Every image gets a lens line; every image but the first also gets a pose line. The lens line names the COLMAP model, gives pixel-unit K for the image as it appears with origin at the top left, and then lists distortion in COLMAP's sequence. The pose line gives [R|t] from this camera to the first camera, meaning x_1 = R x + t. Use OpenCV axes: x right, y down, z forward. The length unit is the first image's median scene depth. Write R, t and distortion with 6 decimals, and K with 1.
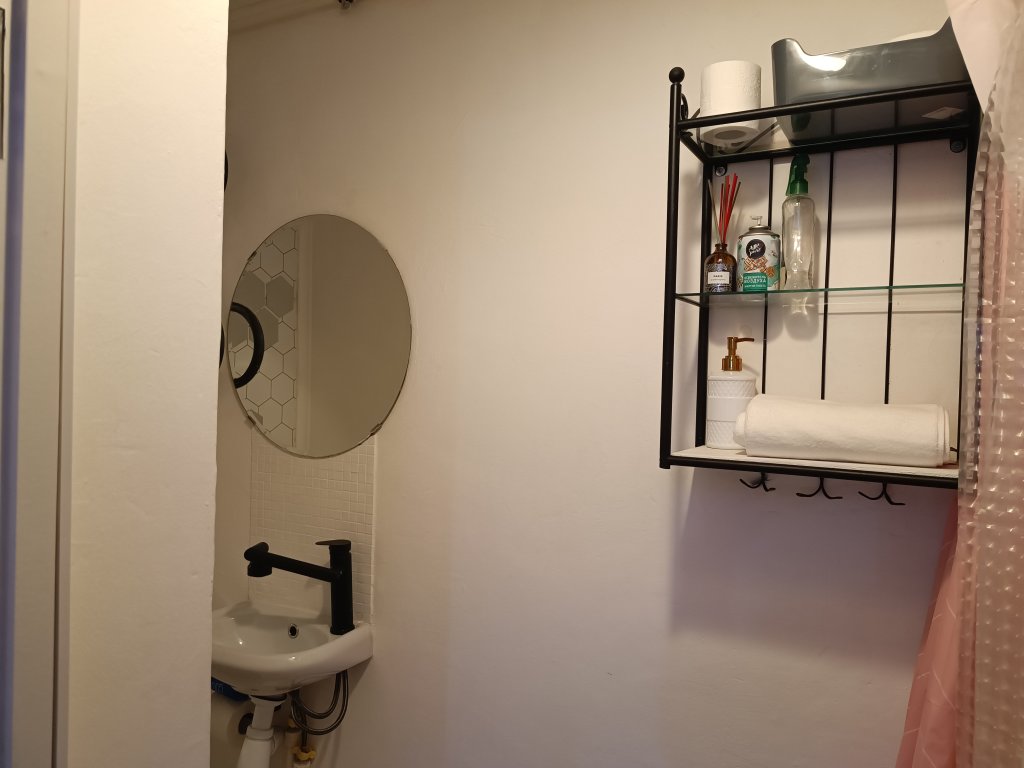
lens RADIAL K [[744.4, 0, 510.1], [0, 744.4, 381.3], [0, 0, 1]] dist [0.039375, -0.051241]
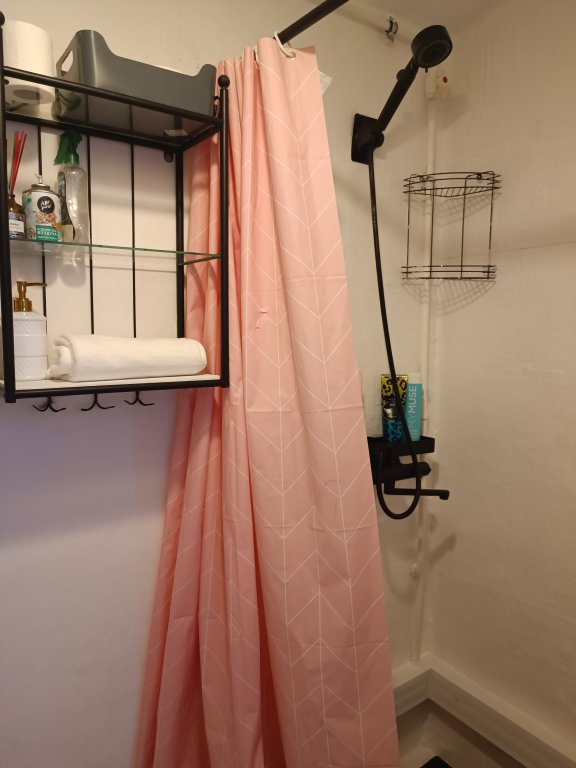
lens RADIAL K [[558.3, 0, 286.8], [0, 558.3, 384.4], [0, 0, 1]] dist [0.039375, -0.051241]
pose [[0.435302, -0.115364, 0.892863, -0.311004], [0.018549, 0.992695, 0.119220, 0.001356], [-0.900094, -0.035335, 0.434261, 0.275048]]
